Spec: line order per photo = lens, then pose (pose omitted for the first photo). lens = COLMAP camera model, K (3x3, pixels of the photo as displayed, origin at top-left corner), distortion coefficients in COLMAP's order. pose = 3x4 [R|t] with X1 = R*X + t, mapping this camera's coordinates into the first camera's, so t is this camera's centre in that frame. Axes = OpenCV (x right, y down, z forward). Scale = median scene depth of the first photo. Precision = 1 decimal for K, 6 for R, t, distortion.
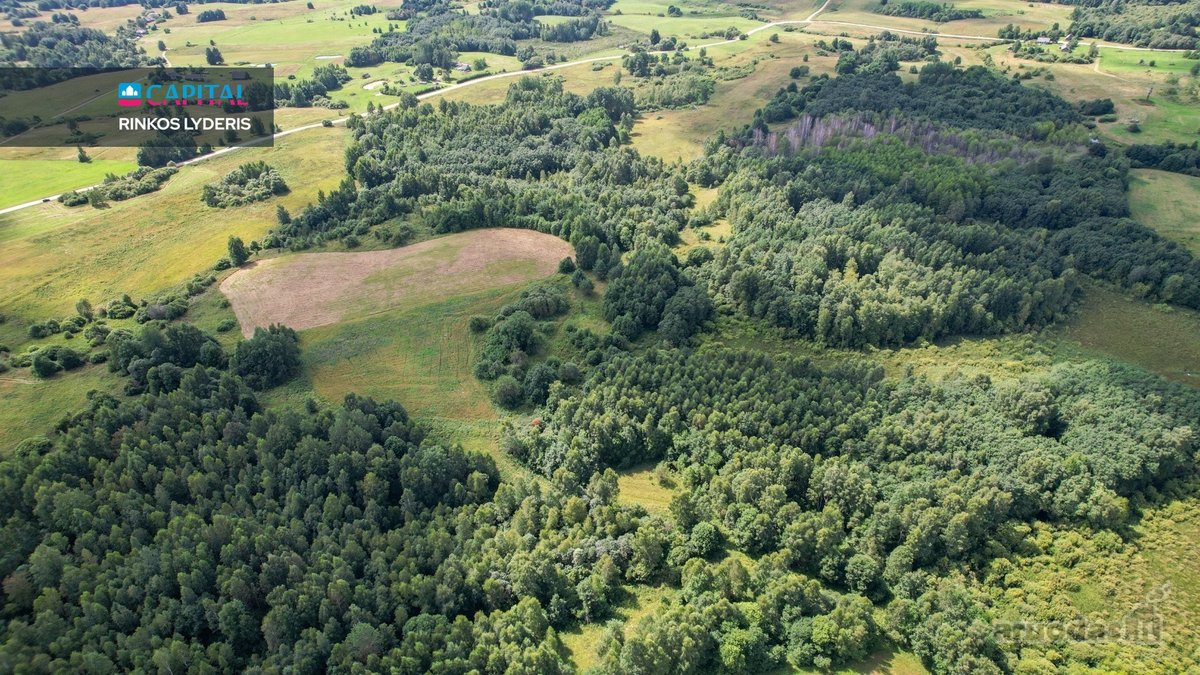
lens RADIAL K [[764.1, 0, 611.6], [0, 764.1, 339.4], [0, 0, 1]] dist [-0.084993, 0.080150]
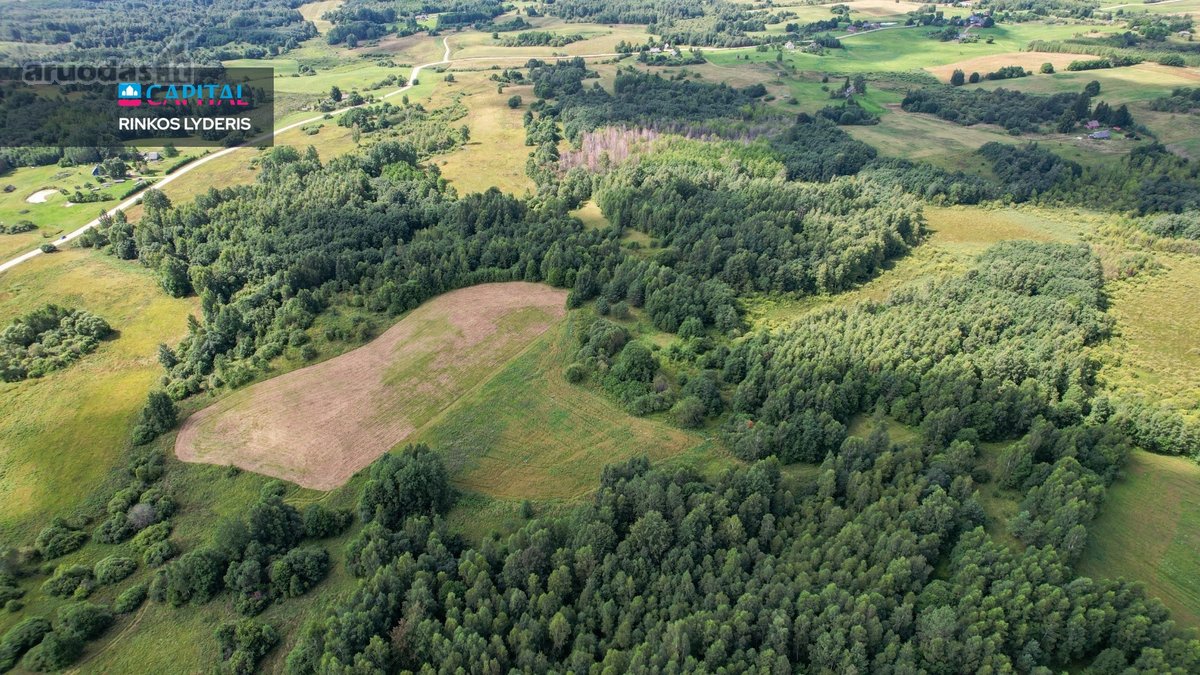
lens RADIAL K [[762.3, 0, 613.5], [0, 762.3, 339.1], [0, 0, 1]] dist [-0.080816, 0.073523]
pose [[0.800158, -0.299820, 0.519475, -0.485030], [0.329983, 0.943294, 0.036152, -0.062640], [-0.500857, 0.142491, 0.853720, 0.141683]]
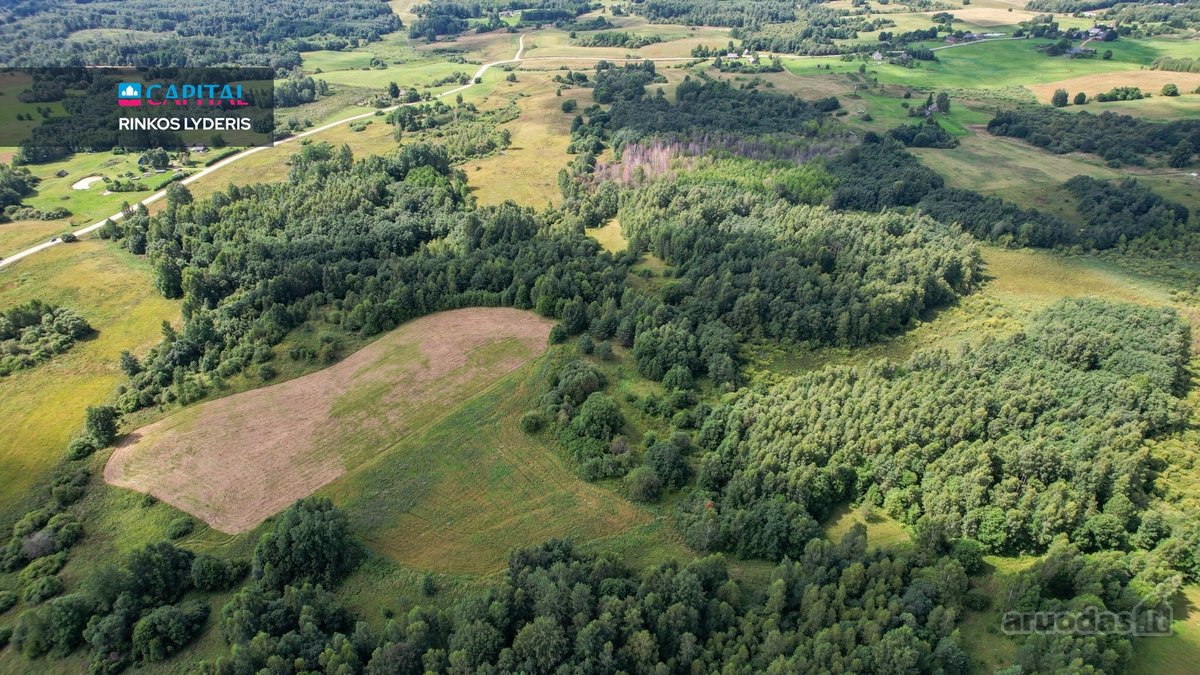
lens RADIAL K [[764.1, 0, 611.6], [0, 764.1, 339.4], [0, 0, 1]] dist [-0.084993, 0.080150]
pose [[0.875837, -0.237168, 0.420310, -0.341925], [0.260000, 0.965604, 0.003076, -0.070729], [-0.406582, 0.106587, 0.907375, 0.156157]]
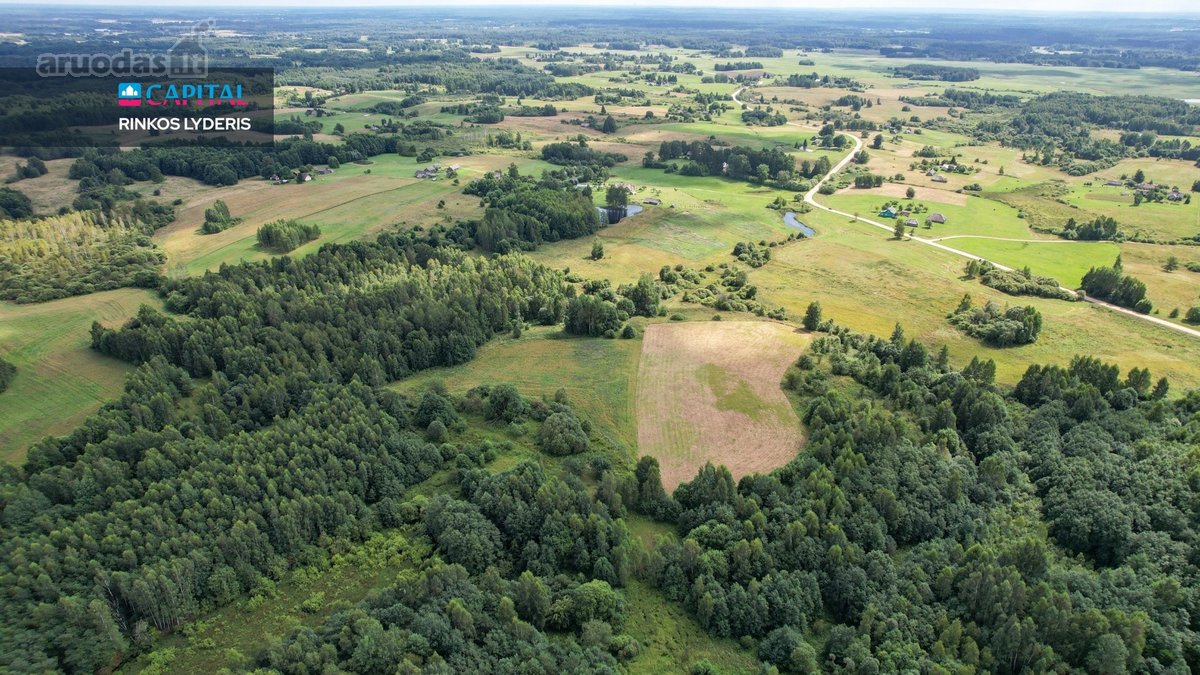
lens RADIAL K [[762.3, 0, 613.5], [0, 762.3, 339.1], [0, 0, 1]] dist [-0.080816, 0.073523]
pose [[-0.420806, 0.382825, -0.822416, 0.458887], [-0.490450, 0.666659, 0.561271, -0.520743], [0.763139, 0.639540, -0.092778, 0.871922]]
